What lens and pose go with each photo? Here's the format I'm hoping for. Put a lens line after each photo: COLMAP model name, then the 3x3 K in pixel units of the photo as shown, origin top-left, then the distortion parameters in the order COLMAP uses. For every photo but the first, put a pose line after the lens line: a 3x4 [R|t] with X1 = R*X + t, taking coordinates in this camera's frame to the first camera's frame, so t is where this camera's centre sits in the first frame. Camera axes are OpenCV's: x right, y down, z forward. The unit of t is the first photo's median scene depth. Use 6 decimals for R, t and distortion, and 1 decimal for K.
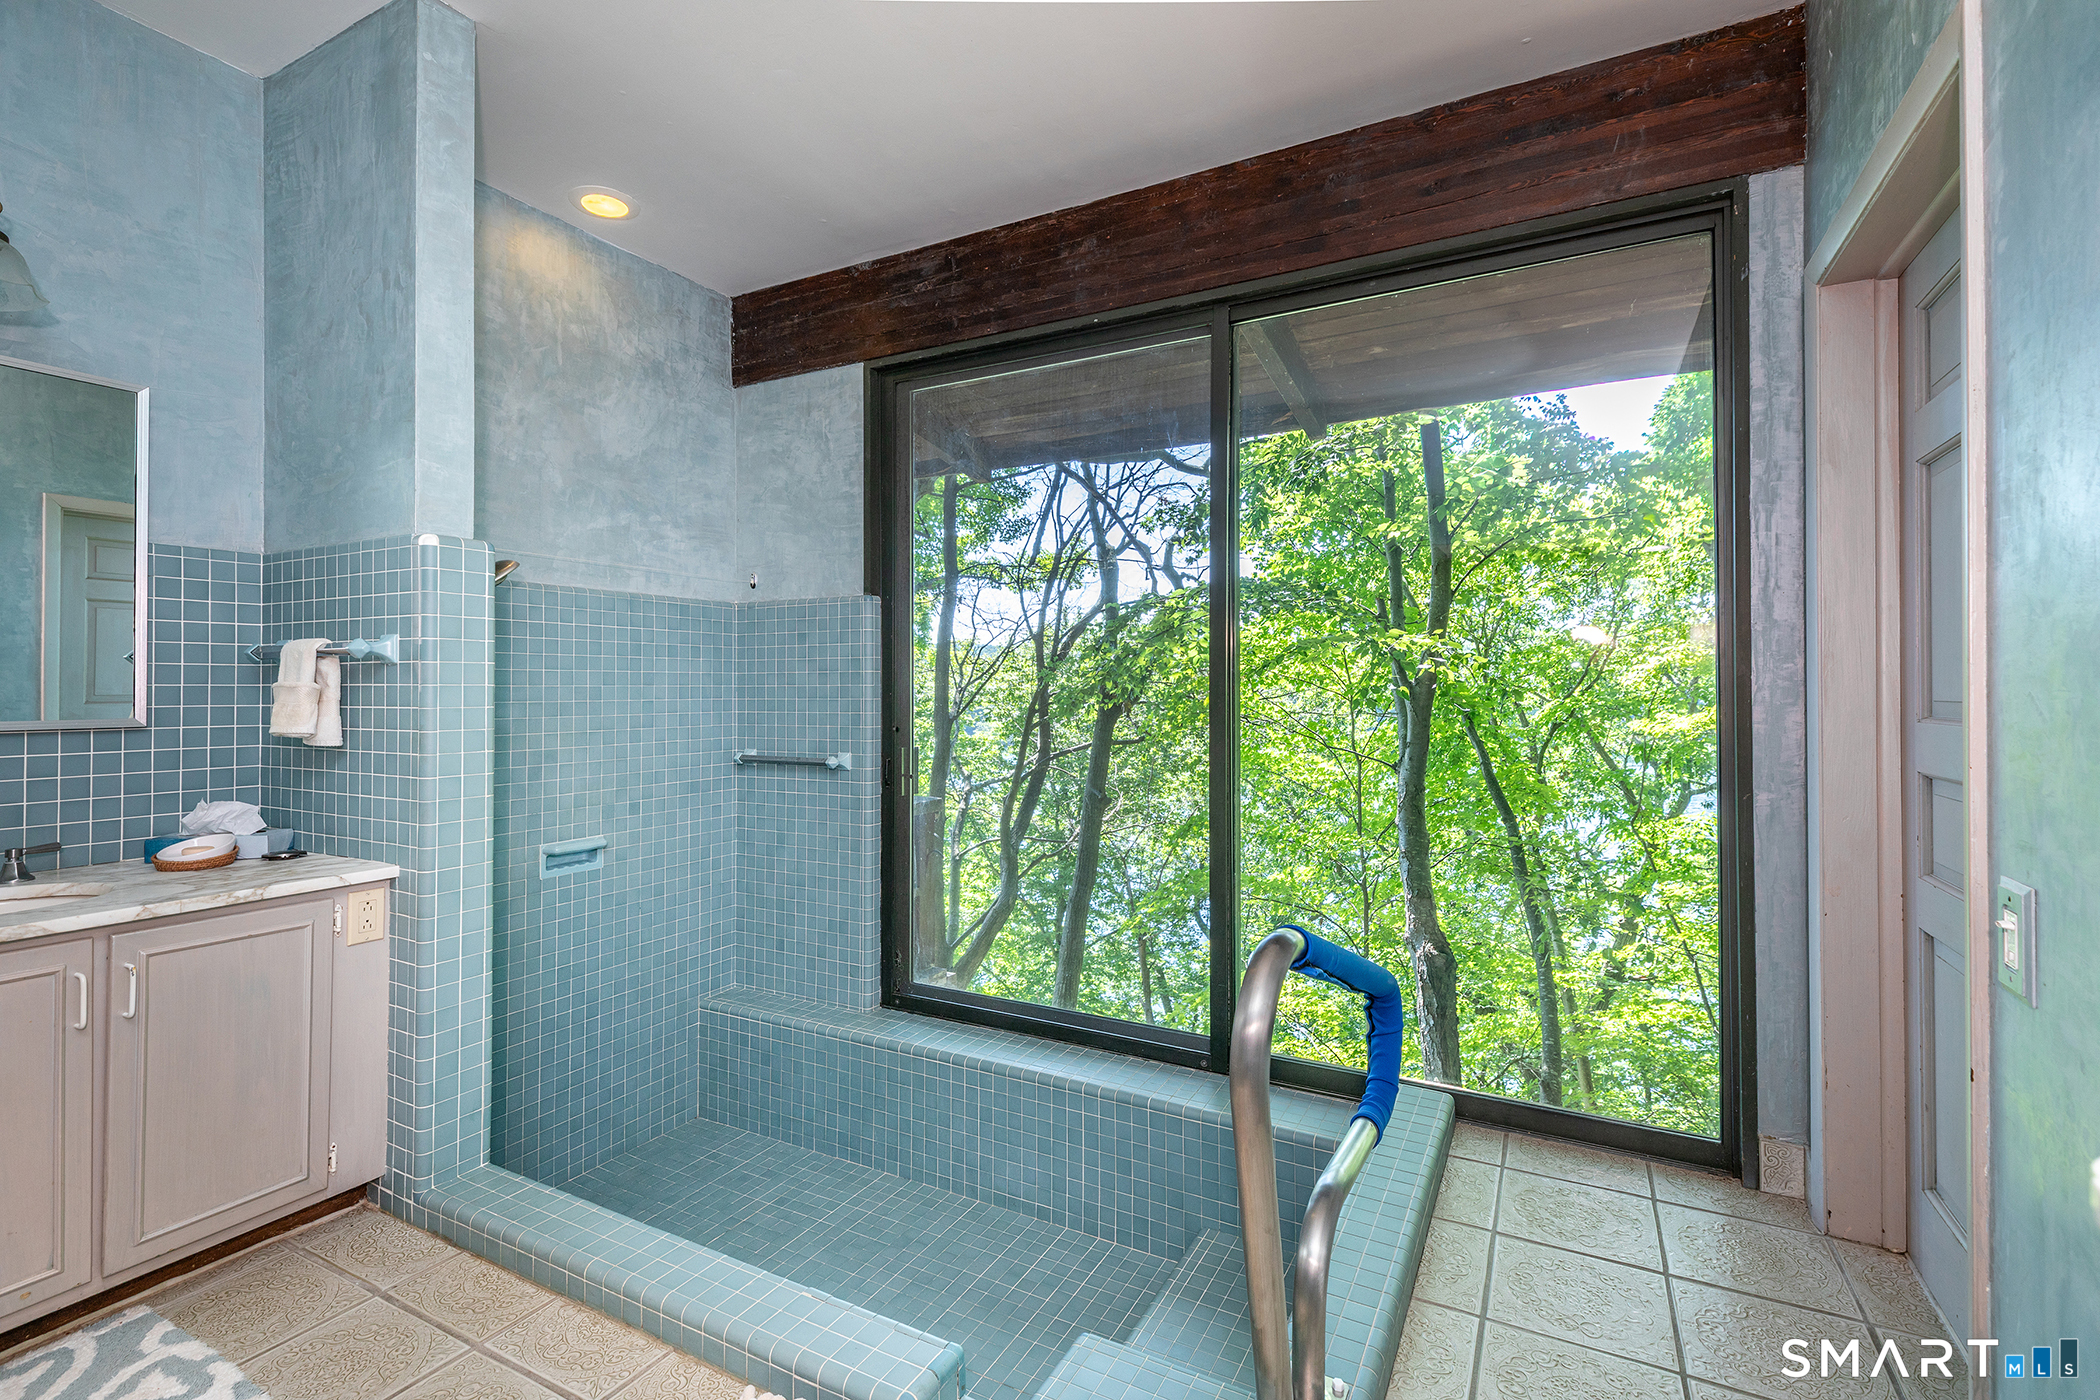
lens RADIAL K [[937.5, 0, 1058.5], [0, 937.5, 687.5], [0, 0, 1]] dist [0.003770, 0.000278]
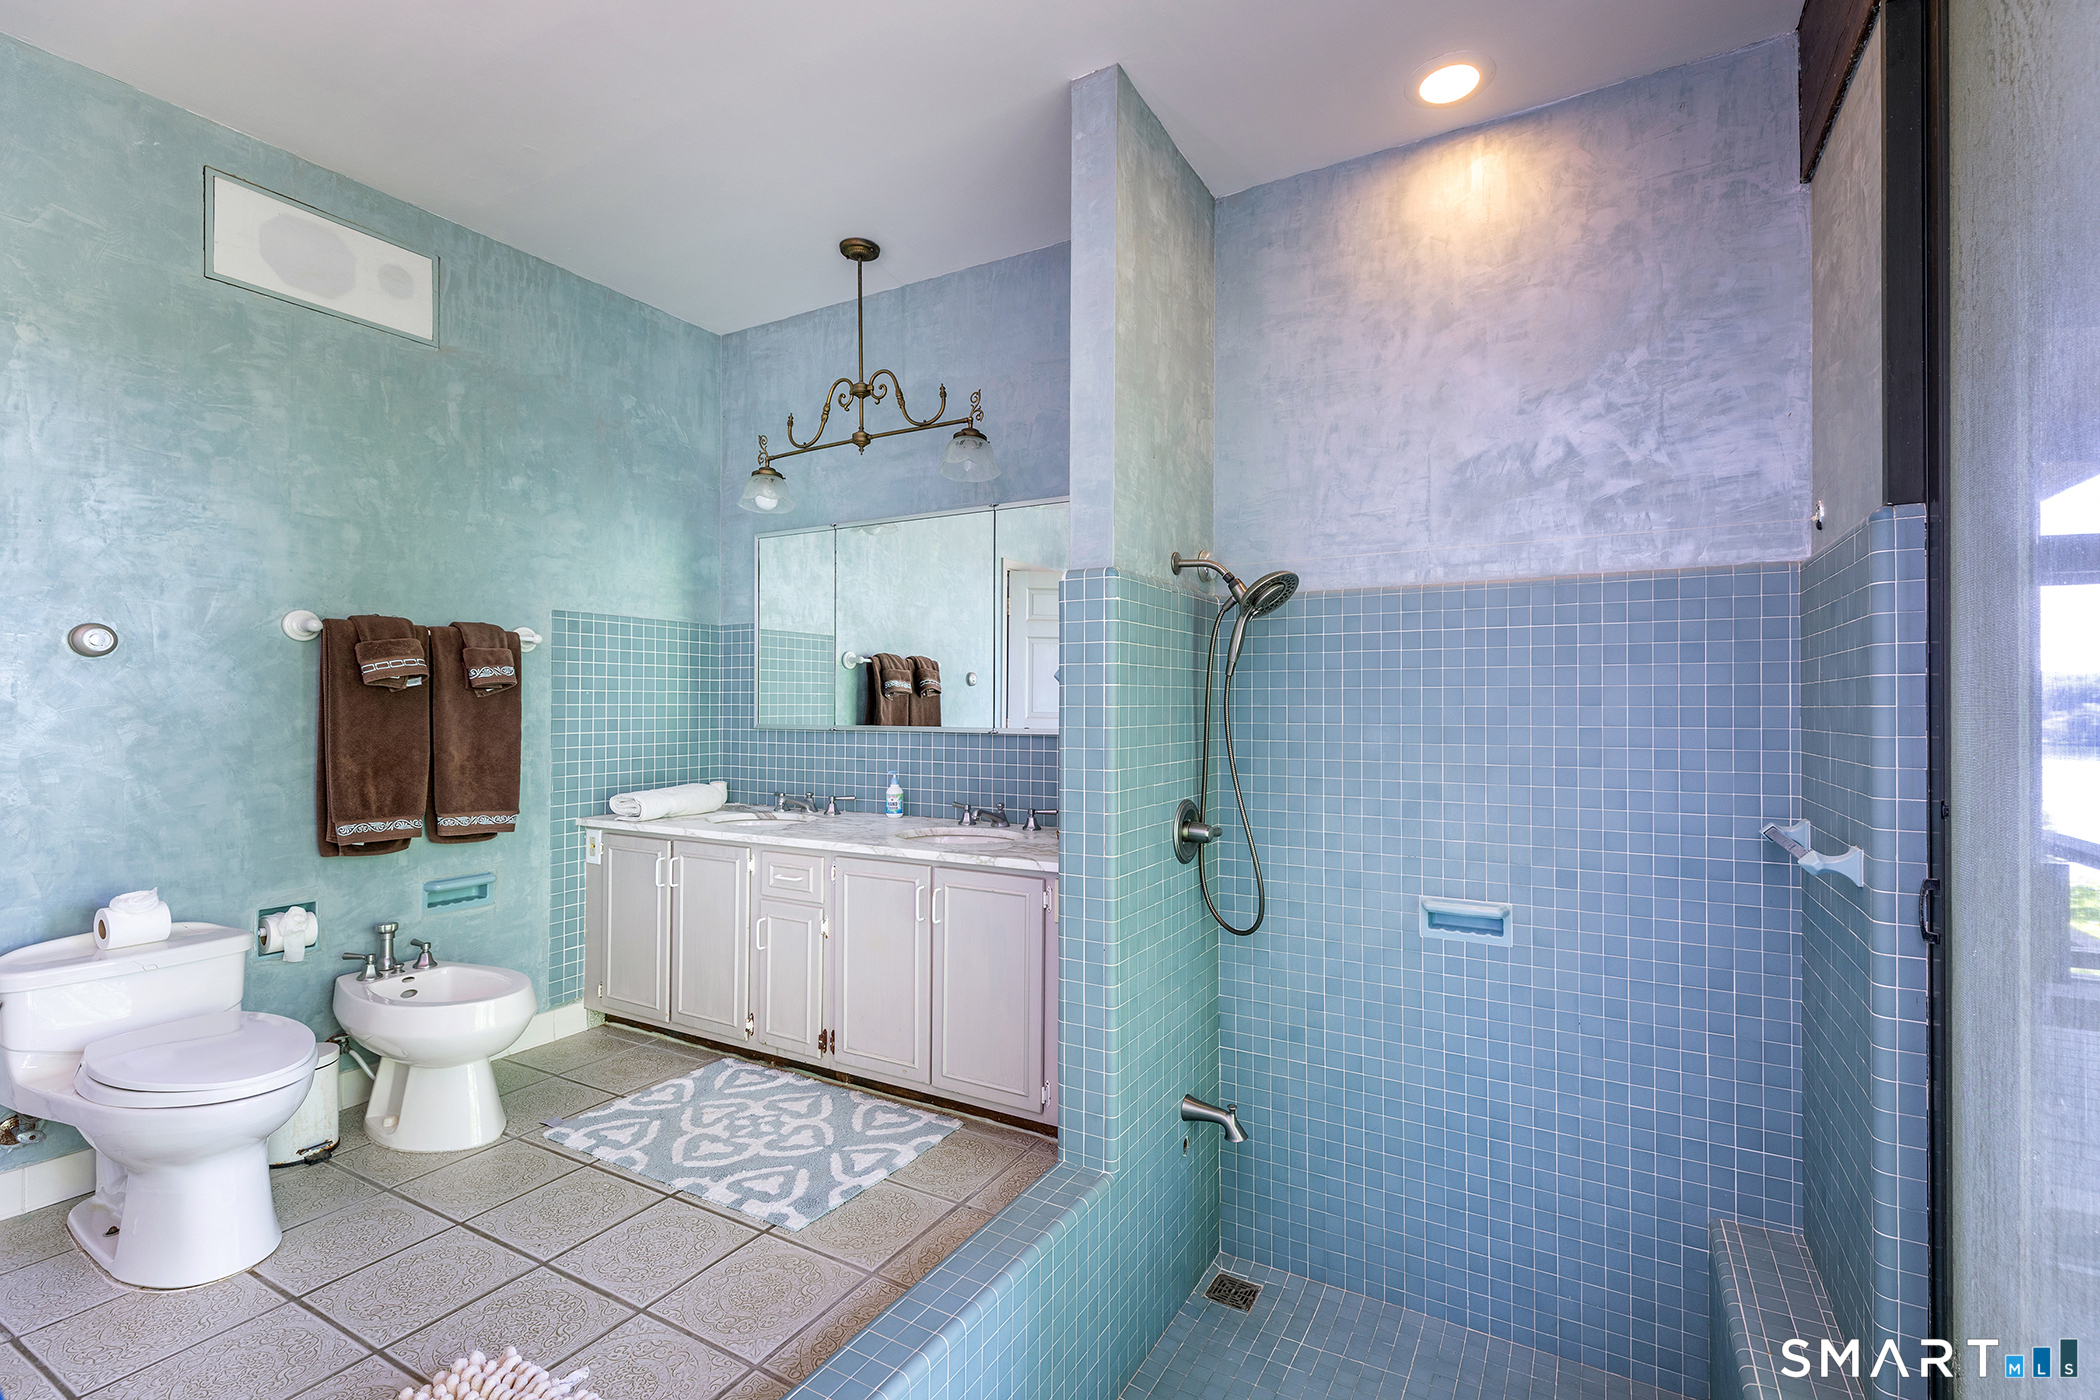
lens RADIAL K [[937.5, 0, 1059.3], [0, 937.5, 699.4], [0, 0, 1]] dist [0.003770, 0.000278]
pose [[-0.031884, -0.002065, -0.999489, 0.285276], [0.000328, 0.999998, -0.002076, -0.005929], [0.999492, -0.000394, -0.031883, 0.674630]]
